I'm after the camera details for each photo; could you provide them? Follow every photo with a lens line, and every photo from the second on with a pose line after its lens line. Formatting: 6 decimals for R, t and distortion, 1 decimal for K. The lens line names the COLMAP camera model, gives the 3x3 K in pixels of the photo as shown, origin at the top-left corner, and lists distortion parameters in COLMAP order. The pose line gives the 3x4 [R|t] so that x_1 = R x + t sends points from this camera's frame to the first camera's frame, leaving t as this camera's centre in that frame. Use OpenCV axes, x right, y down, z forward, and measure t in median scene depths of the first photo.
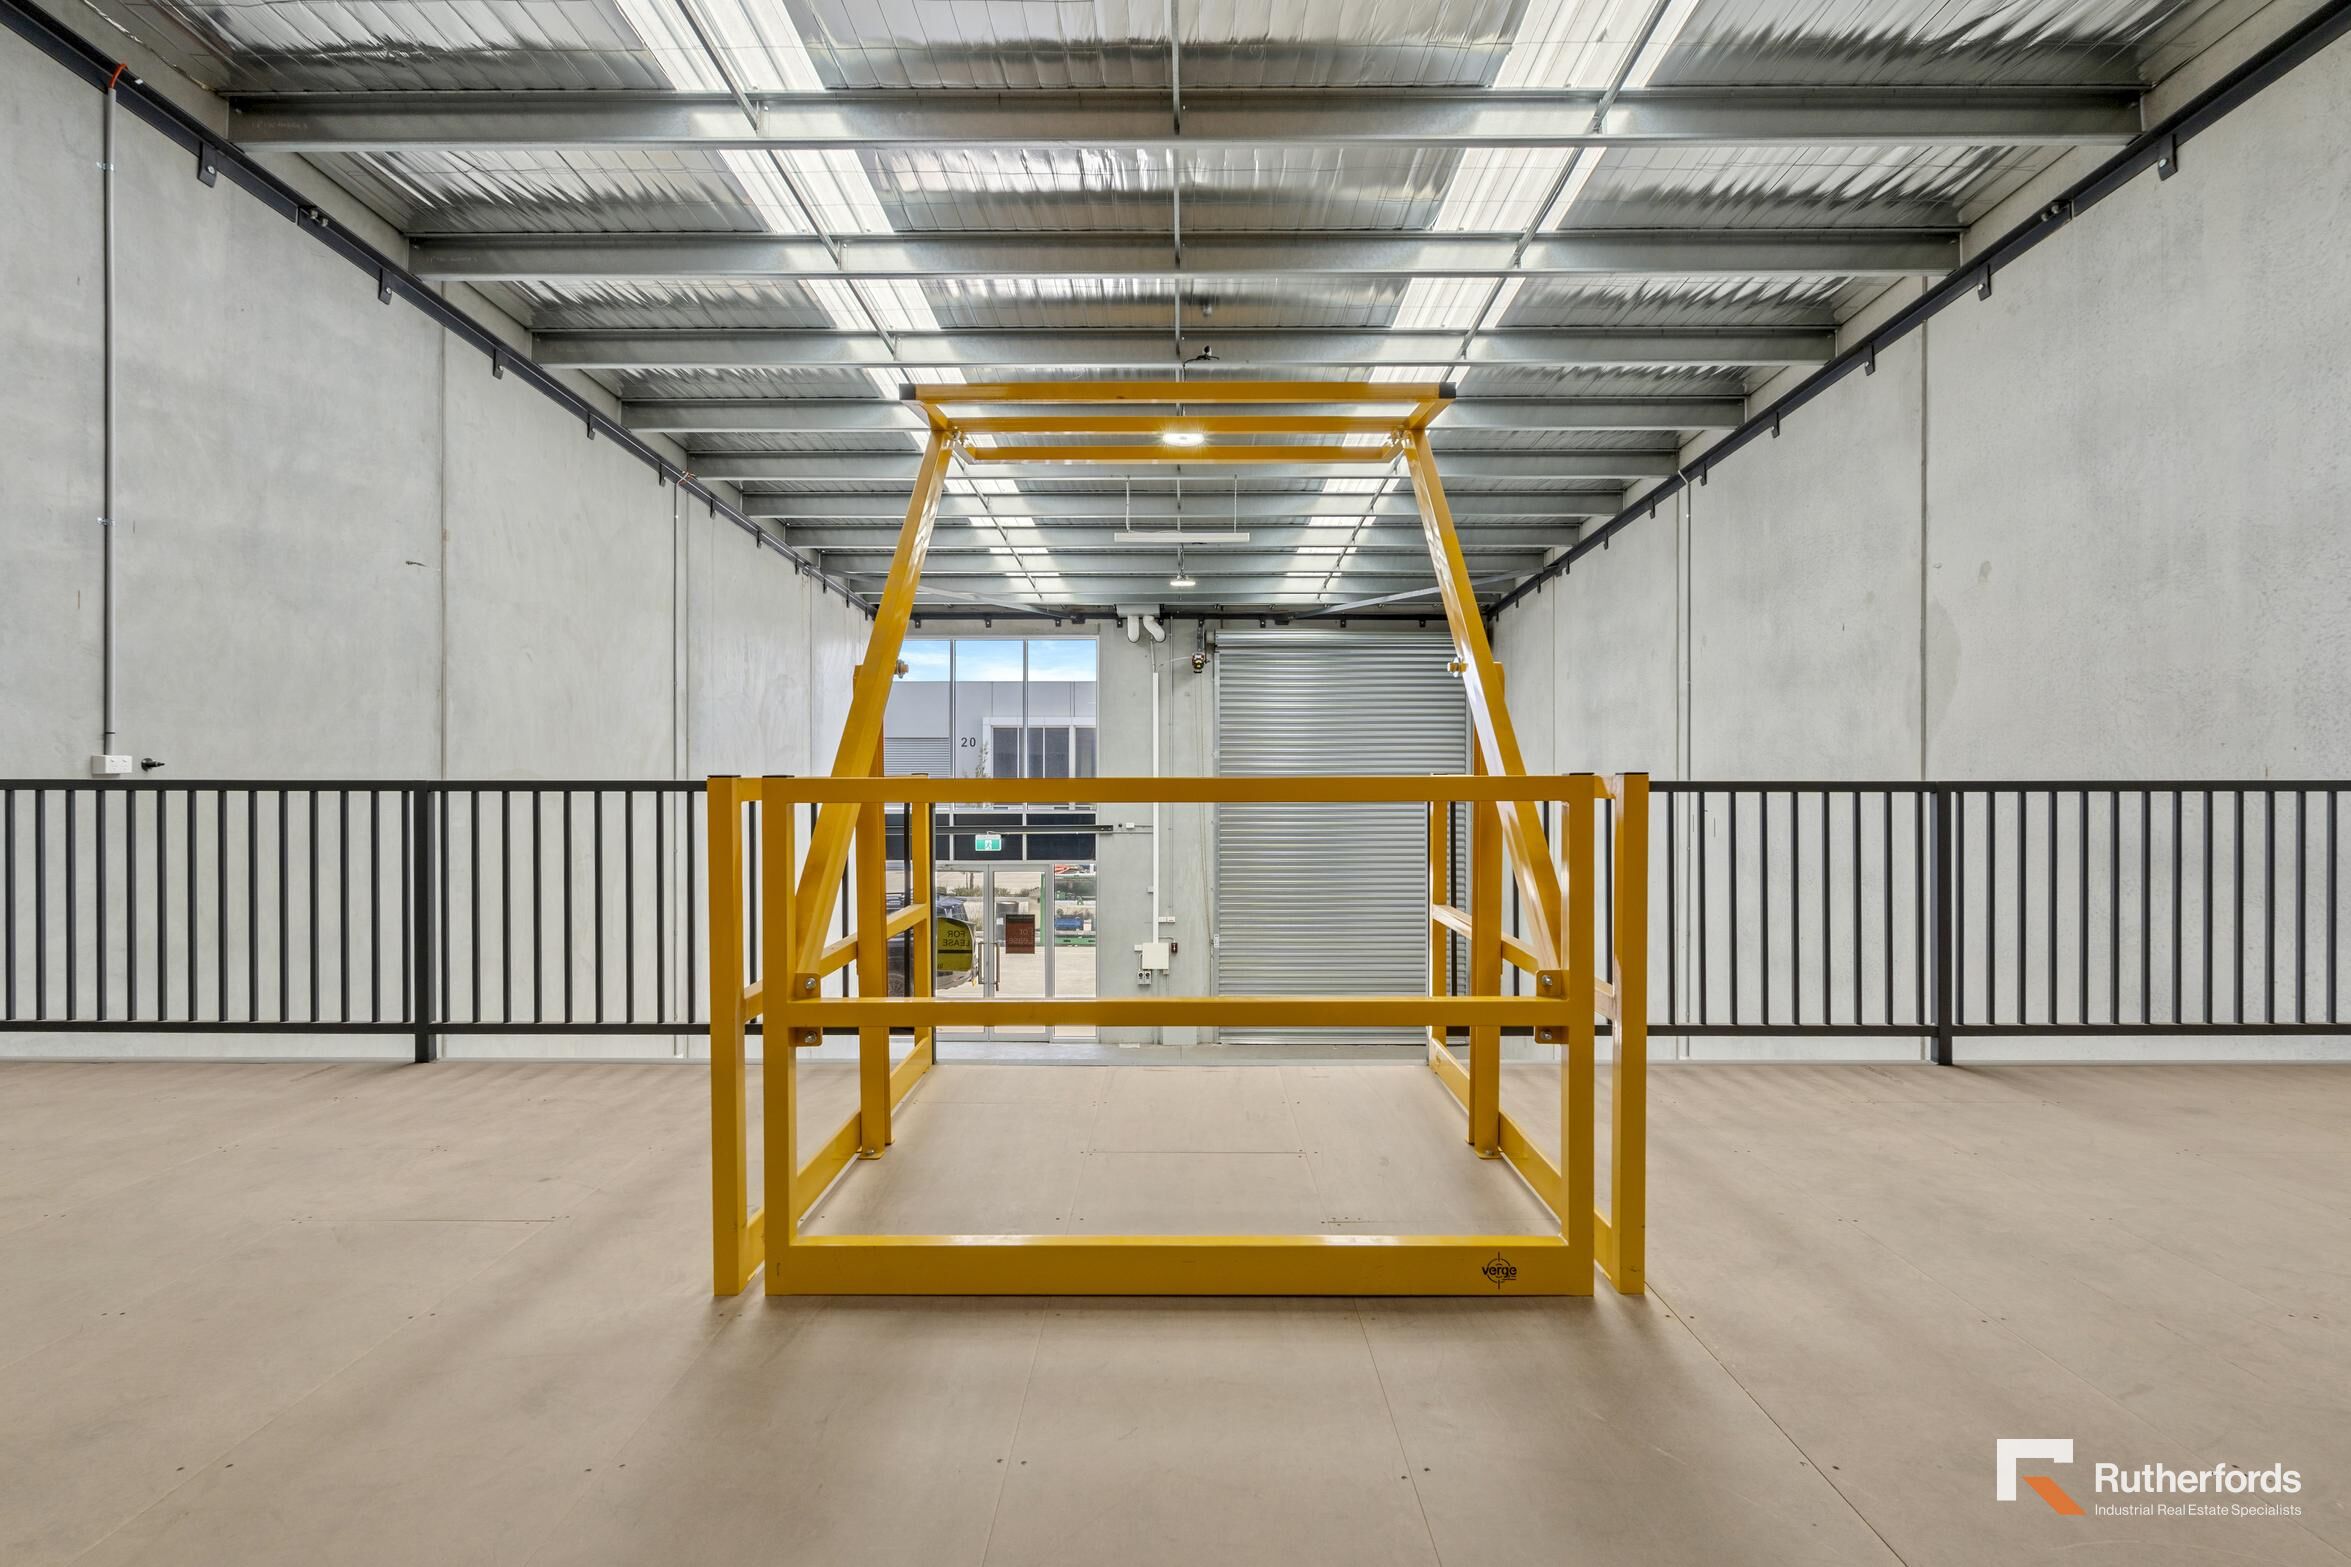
lens RADIAL K [[1091.2, 0, 1180.7], [0, 1091.2, 776.7], [0, 0, 1]] dist [-0.001235, -0.000129]
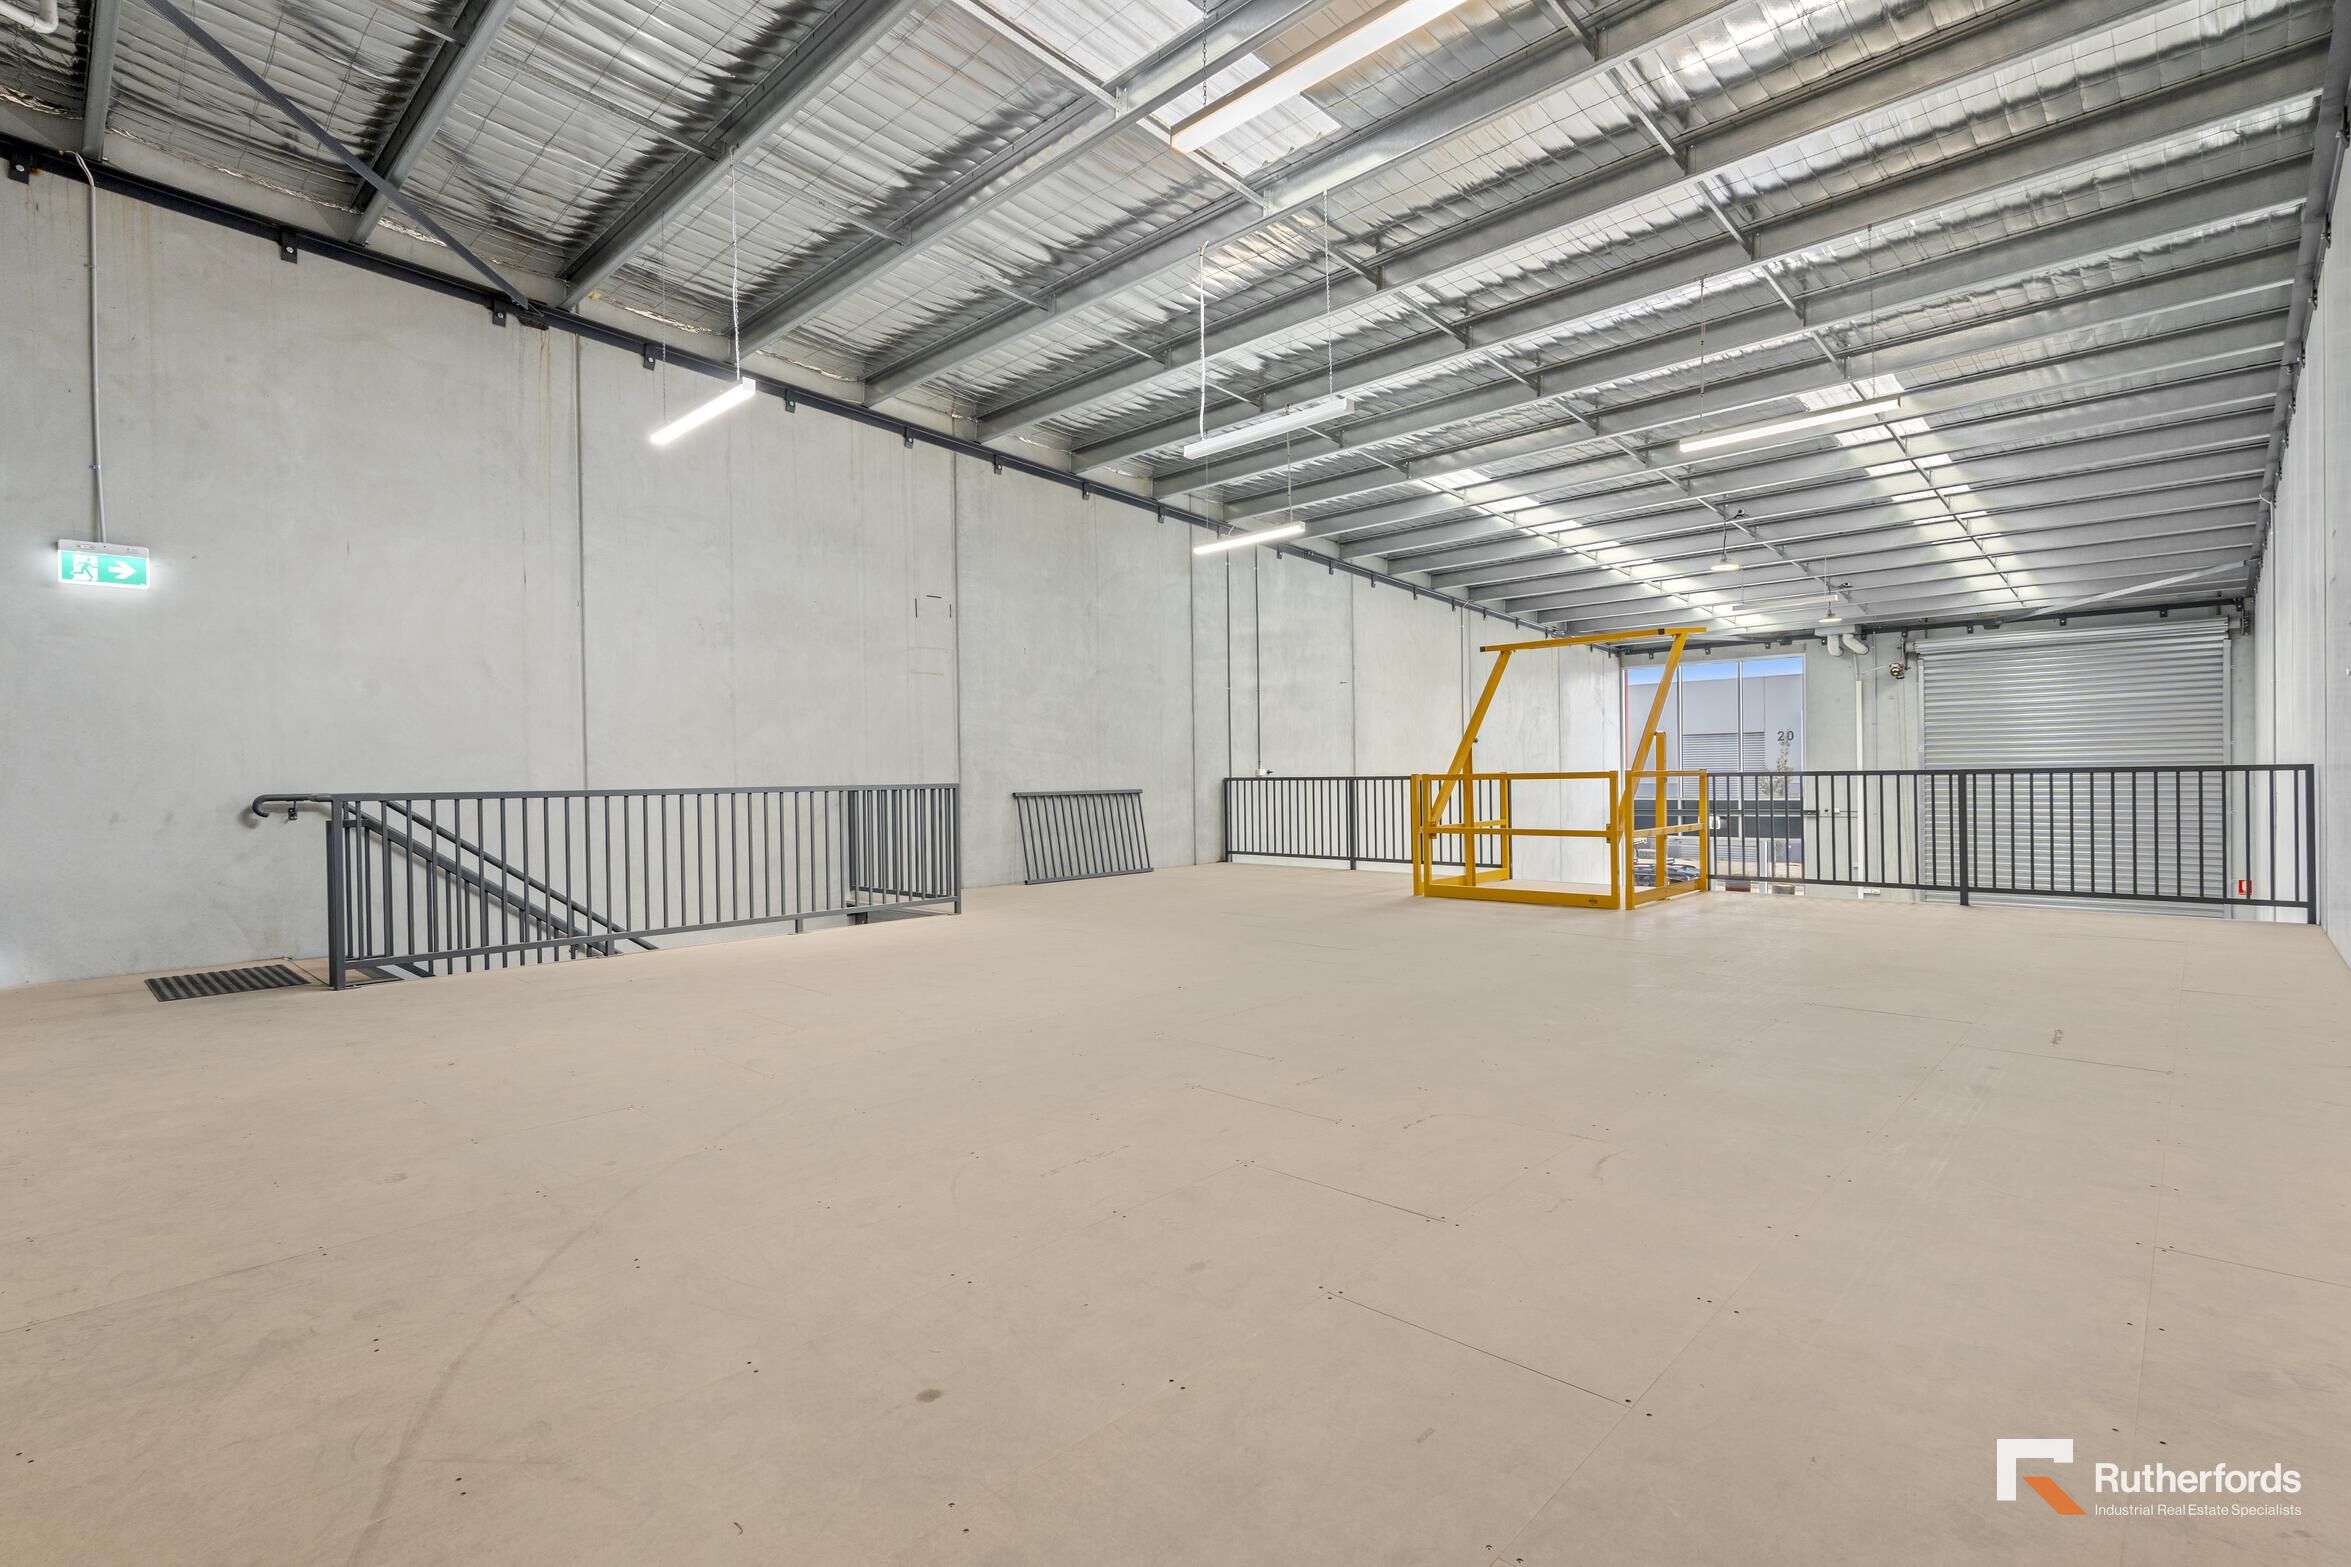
lens RADIAL K [[1091.2, 0, 1176.0], [0, 1091.2, 781.1], [0, 0, 1]] dist [-0.001235, -0.000129]
pose [[0.731867, -0.006980, -0.681412, 0.243713], [0.012211, 0.999921, 0.002873, 0.000546], [0.681338, -0.010423, 0.731895, -0.372658]]
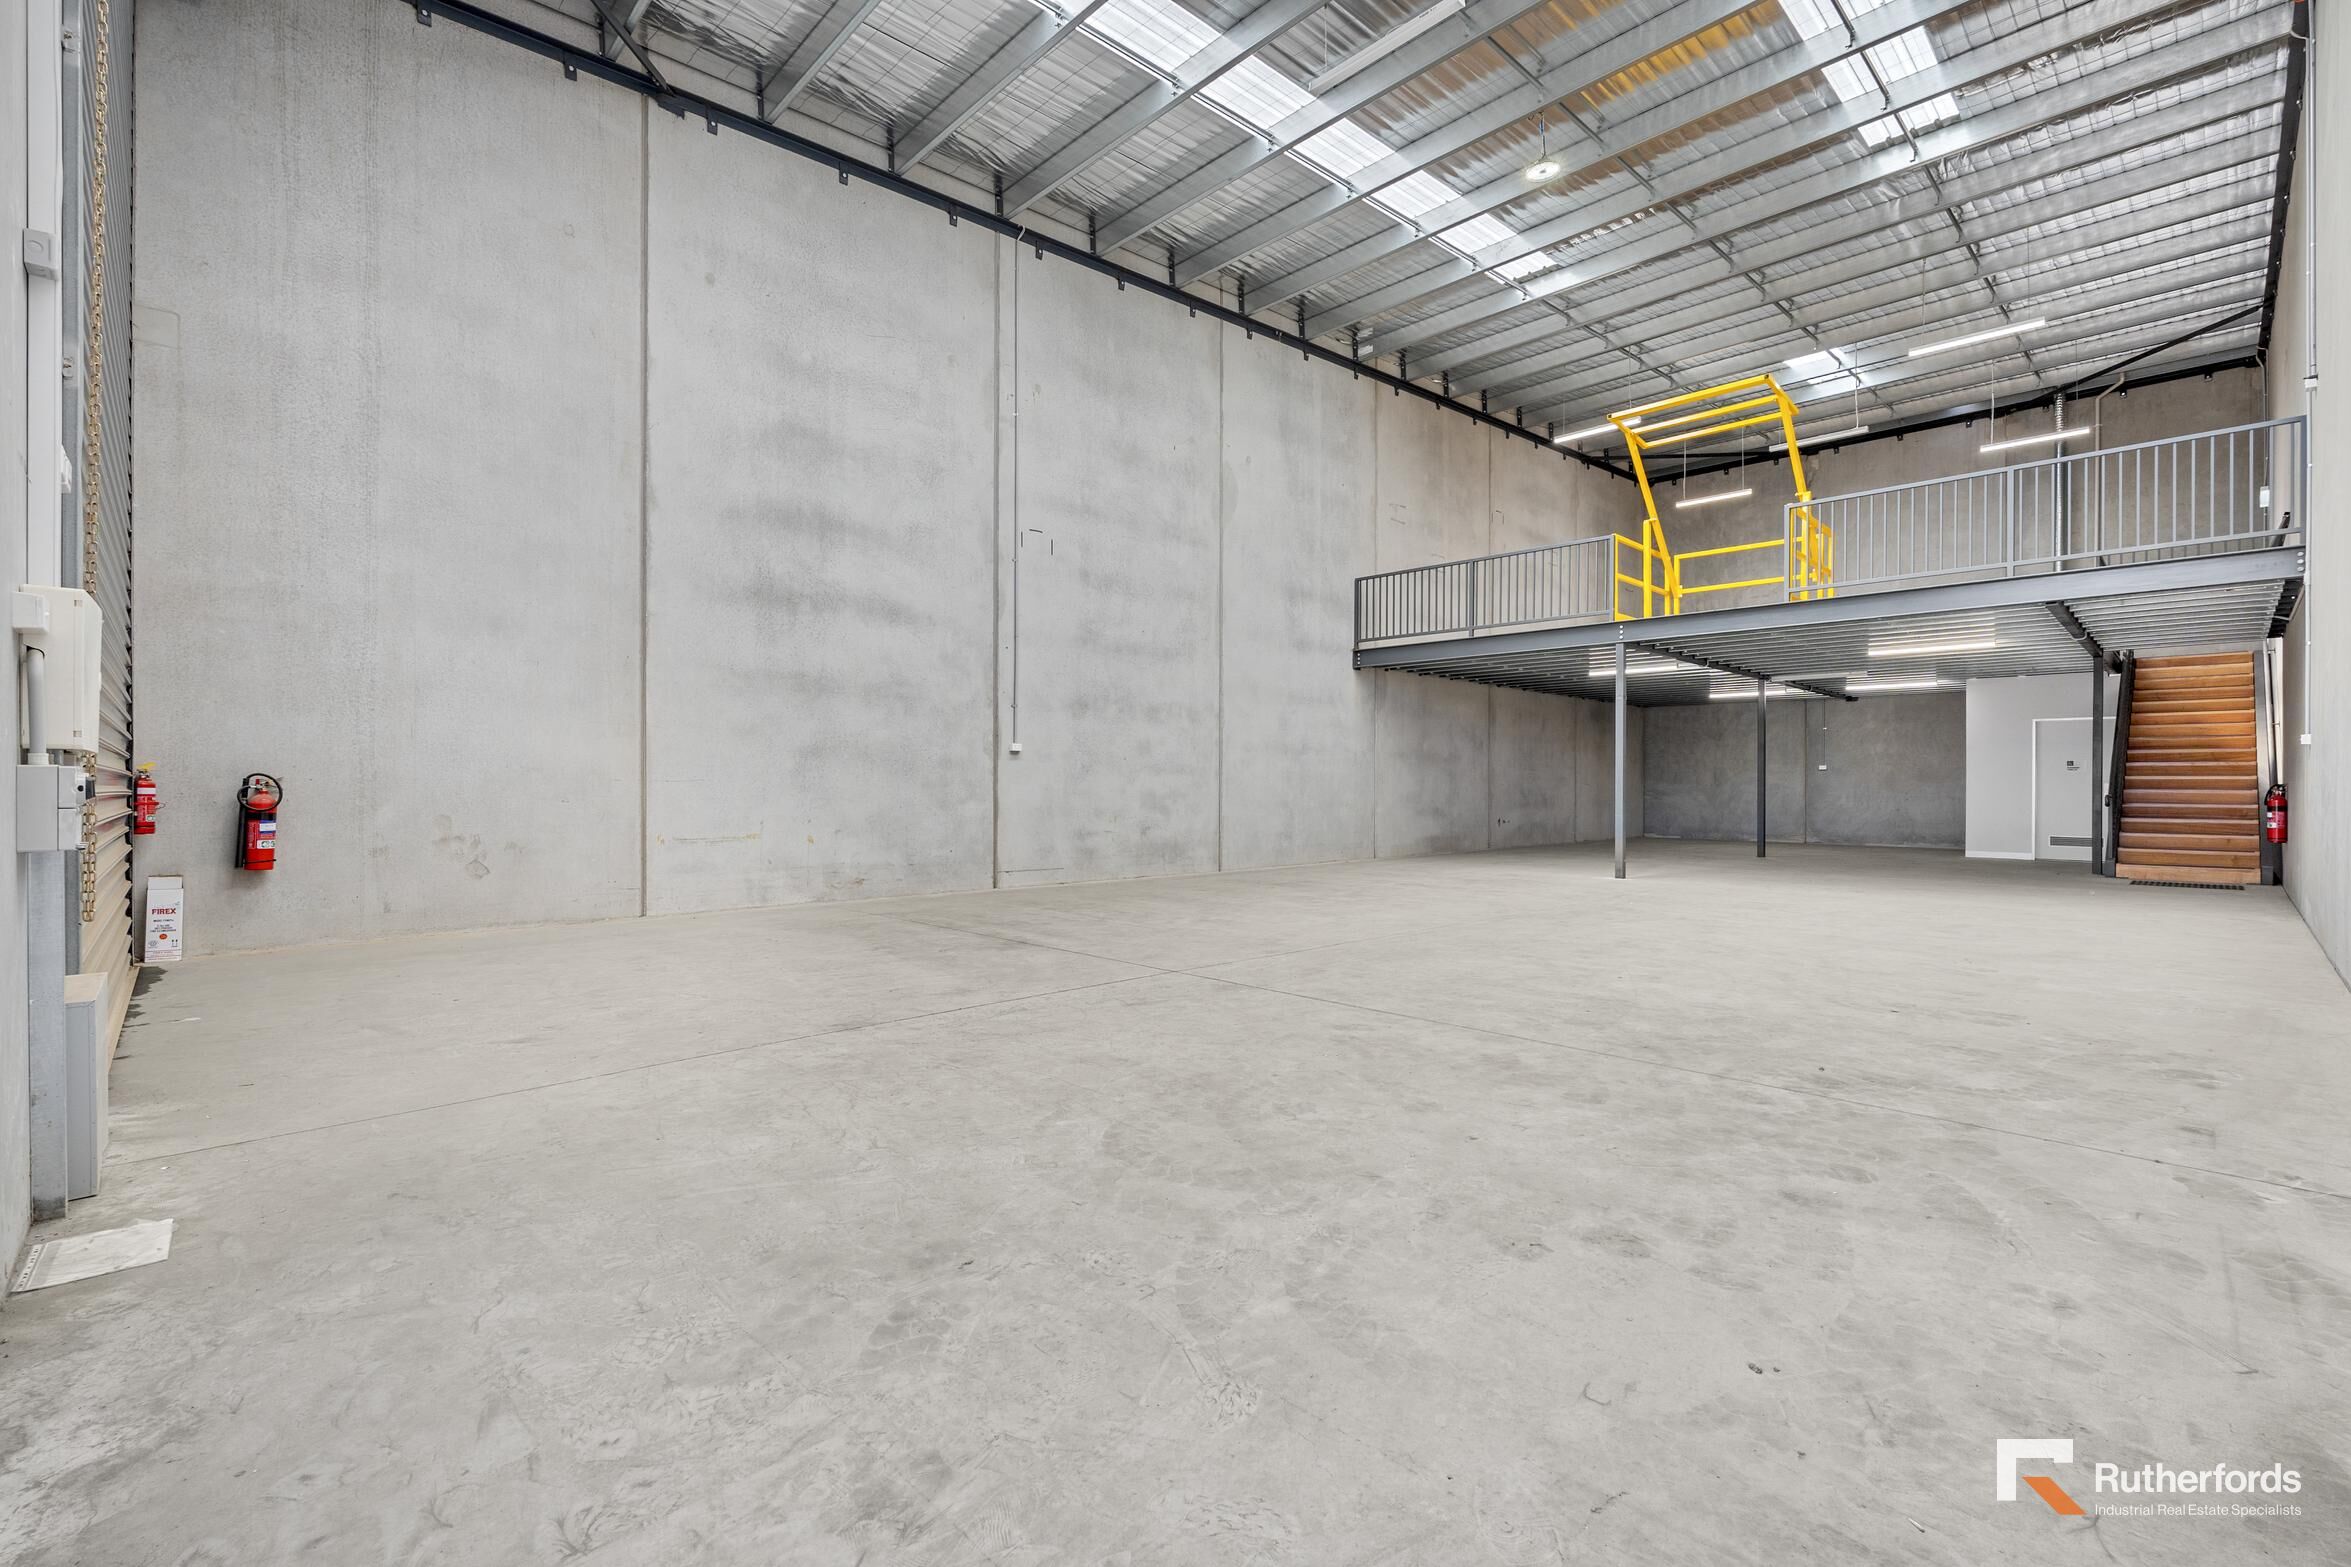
lens RADIAL K [[1041.0, 0, 1176.3], [0, 1041.0, 784.2], [0, 0, 1]] dist [0.003803, 0.000405]
pose [[-0.704656, 0.002805, 0.709543, -0.260569], [0.003410, 0.999994, -0.000566, 0.185780], [-0.709541, 0.002020, -0.704661, 1.021915]]
